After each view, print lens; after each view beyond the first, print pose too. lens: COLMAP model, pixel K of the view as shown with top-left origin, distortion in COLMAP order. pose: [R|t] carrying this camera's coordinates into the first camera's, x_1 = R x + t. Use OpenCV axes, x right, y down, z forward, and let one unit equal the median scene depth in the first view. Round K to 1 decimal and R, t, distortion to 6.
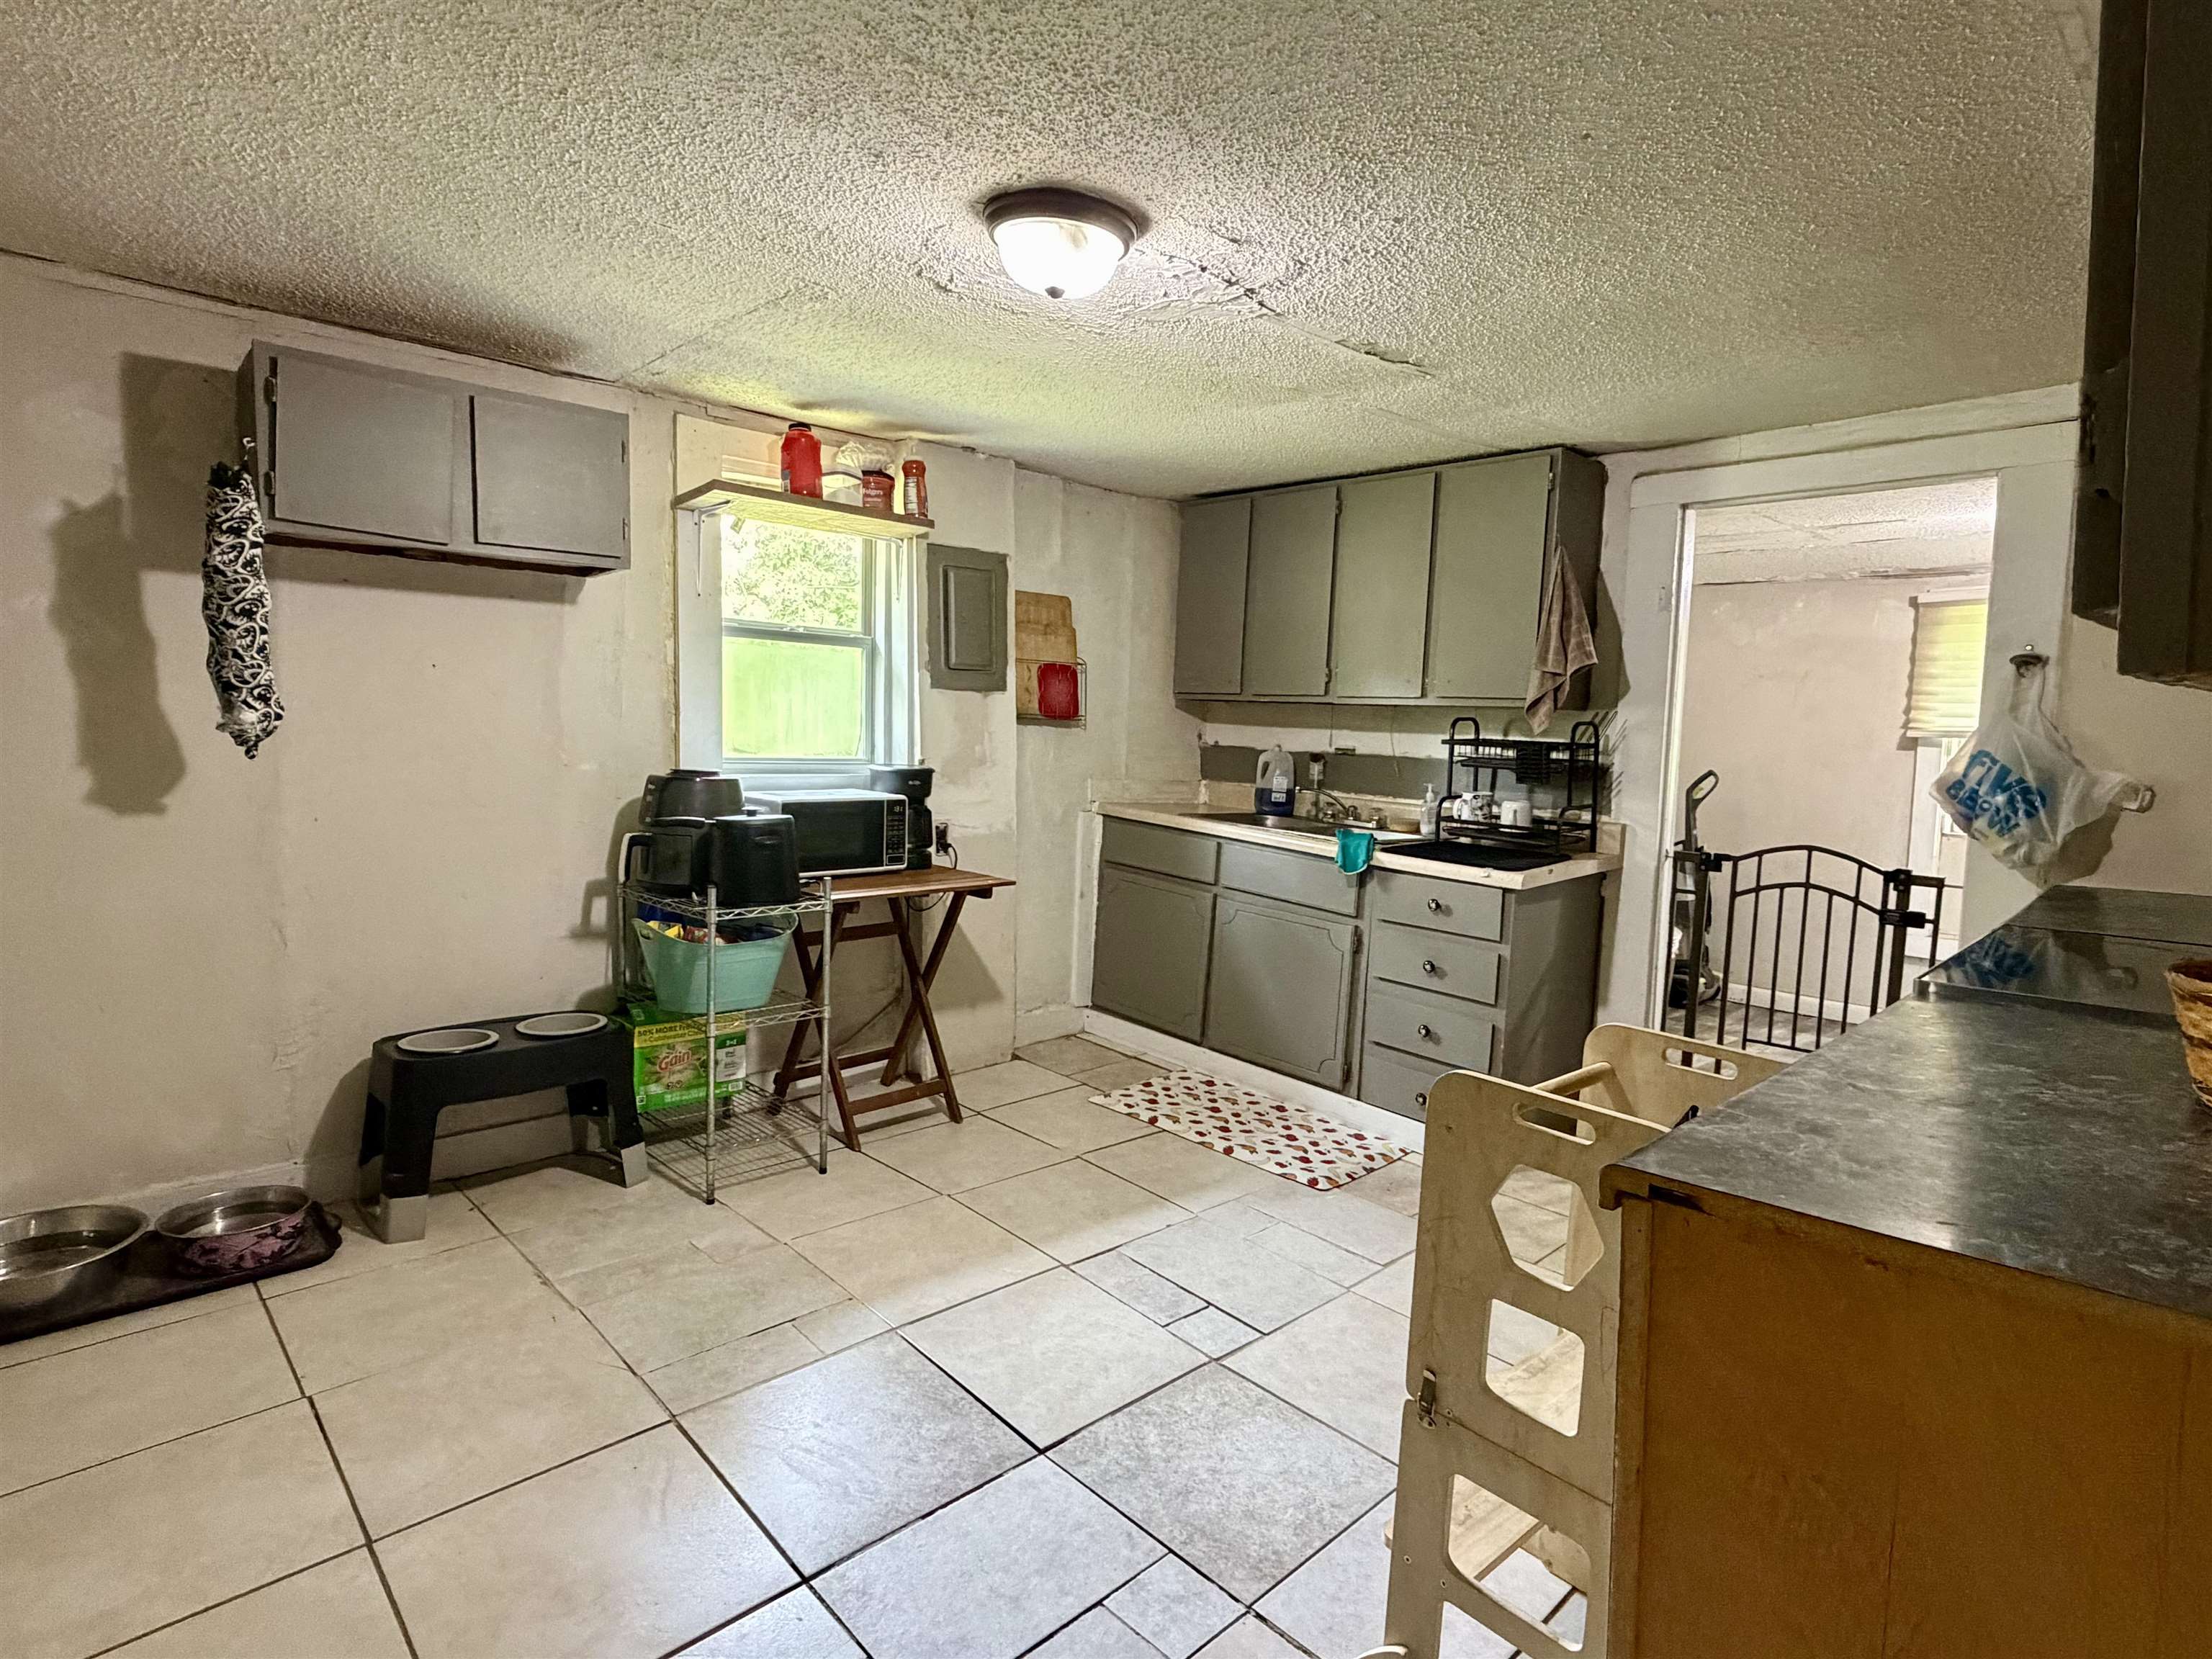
lens RADIAL K [[1160.6, 0, 1106.0], [0, 1160.6, 829.5], [0, 0, 1]] dist [0.001270, 0.000453]
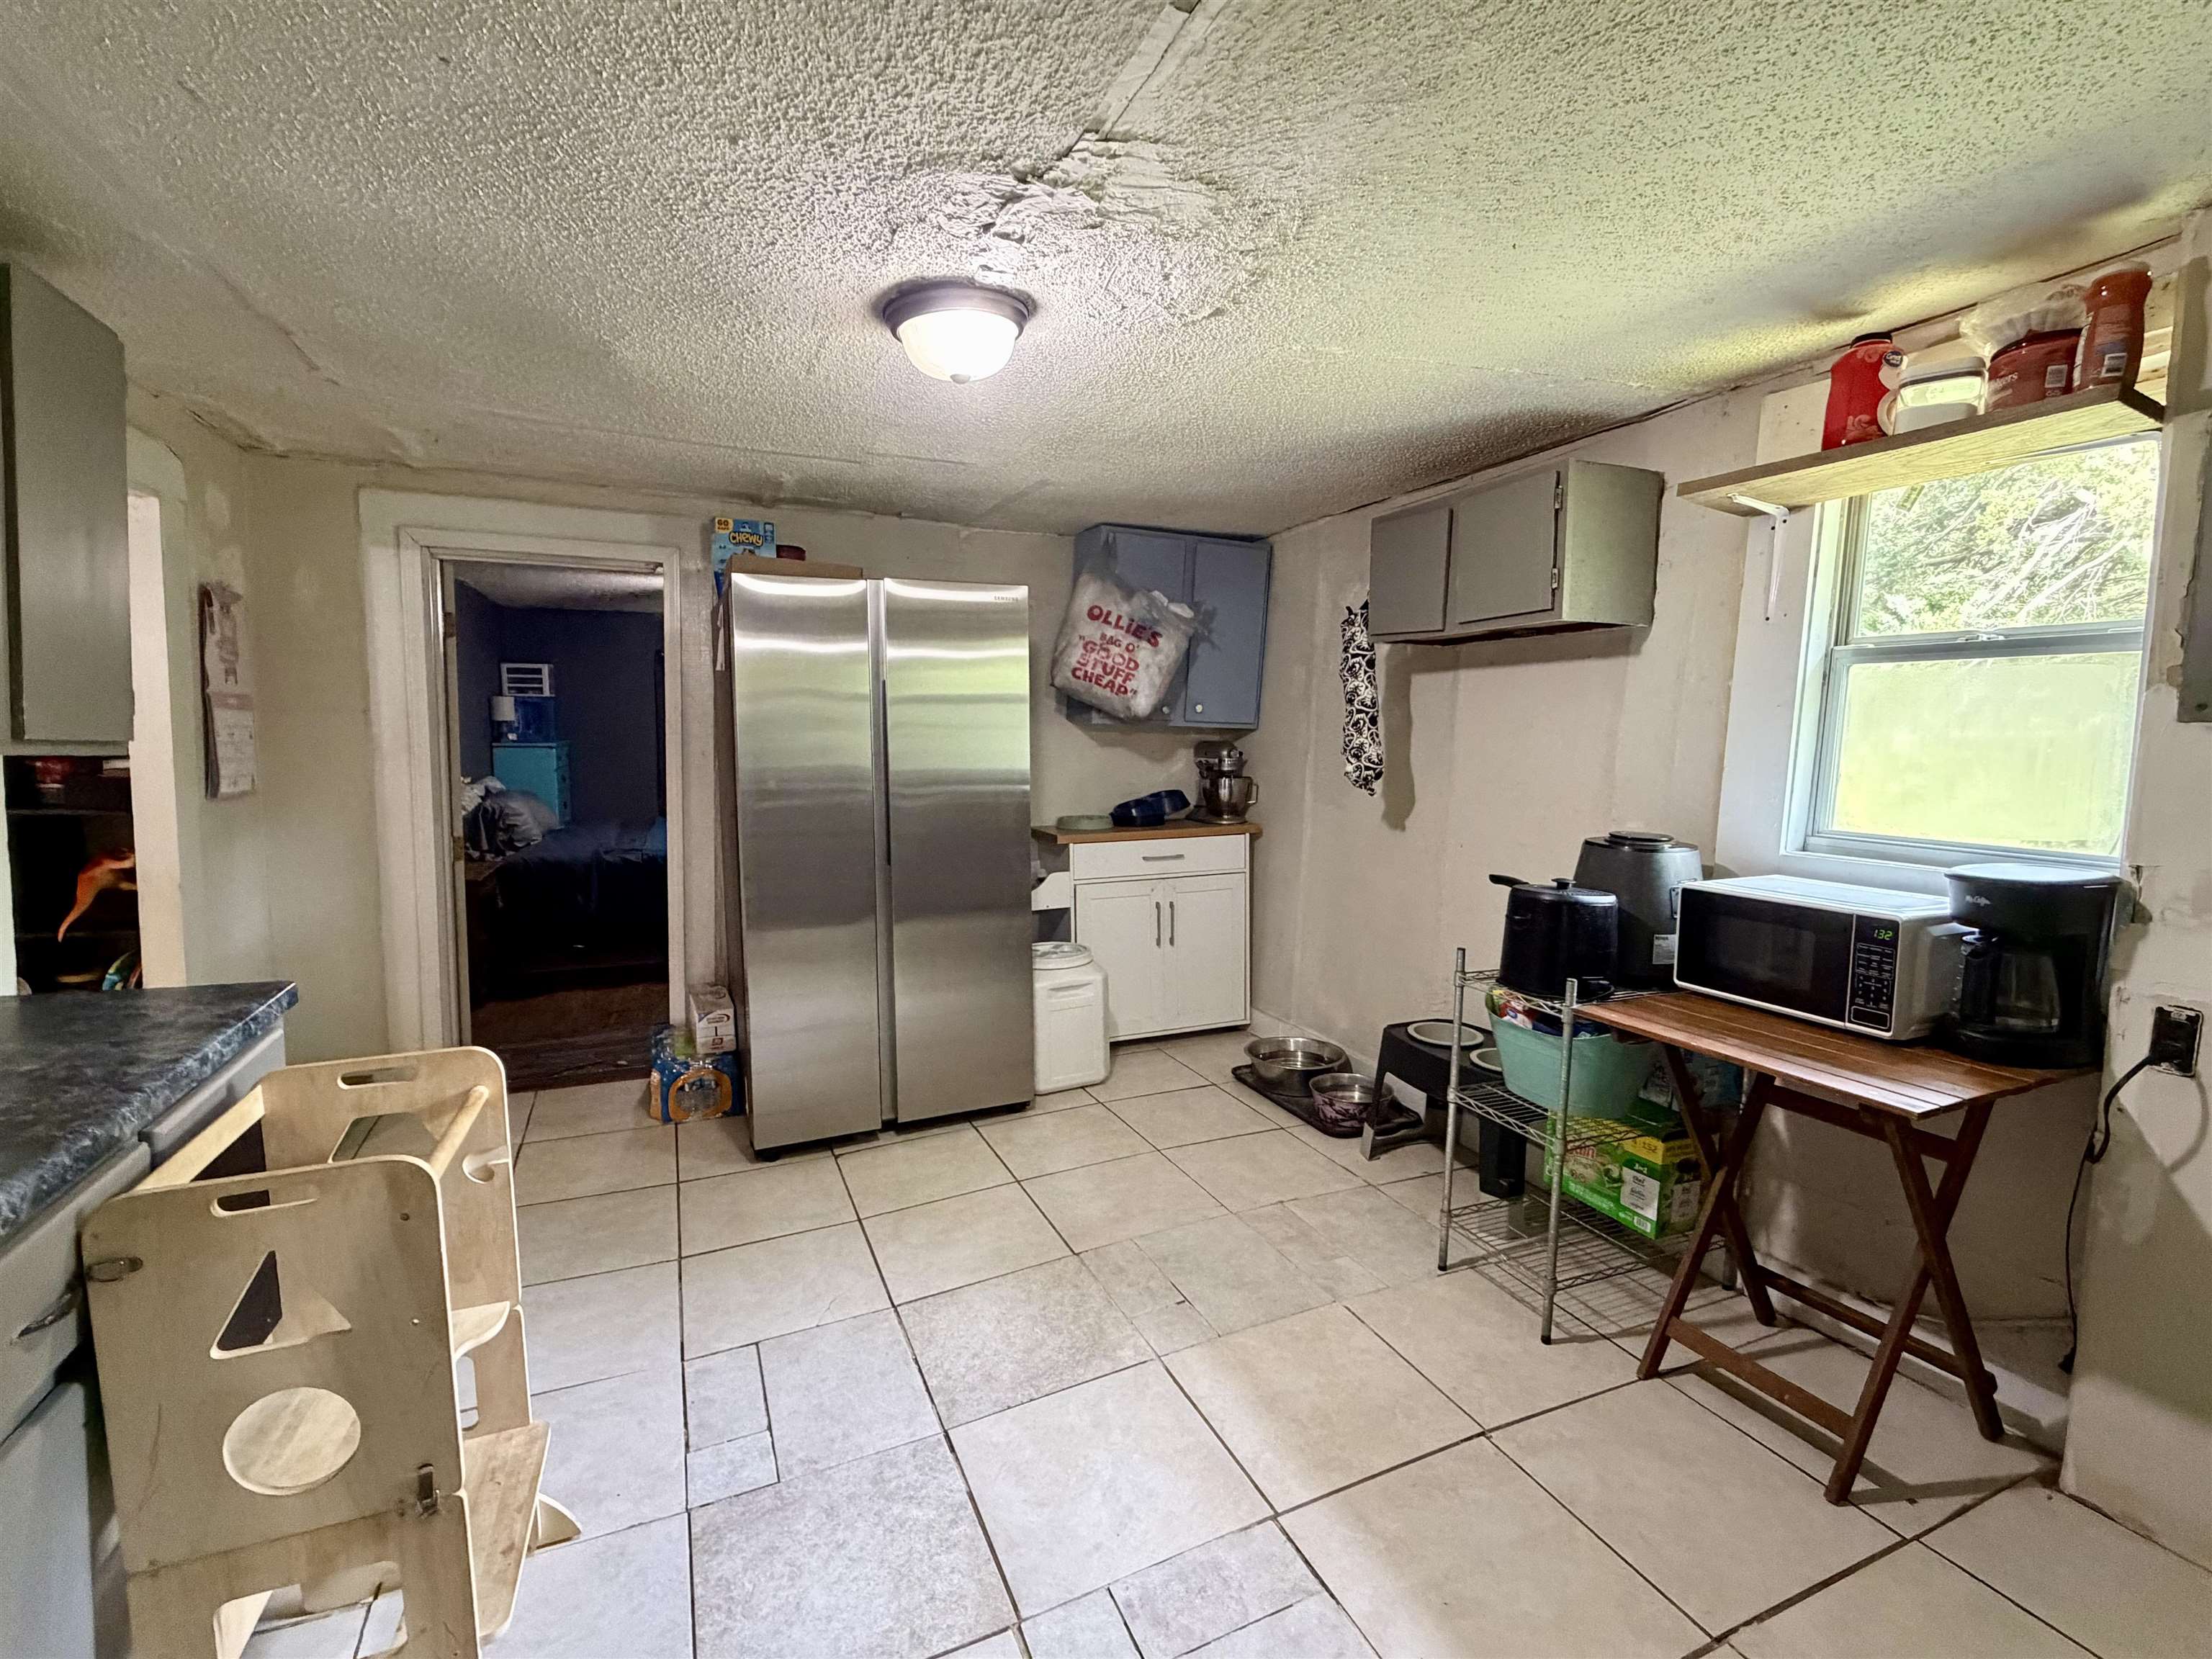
lens RADIAL K [[1005.7, 0, 1106.0], [0, 1005.7, 829.5], [0, 0, 1]] dist [-0.004183, 0.000415]
pose [[-0.346765, 0.065094, -0.935691, 0.578851], [-0.093559, 0.990213, 0.103560, -0.116164], [0.933274, 0.123453, -0.337281, 1.070945]]
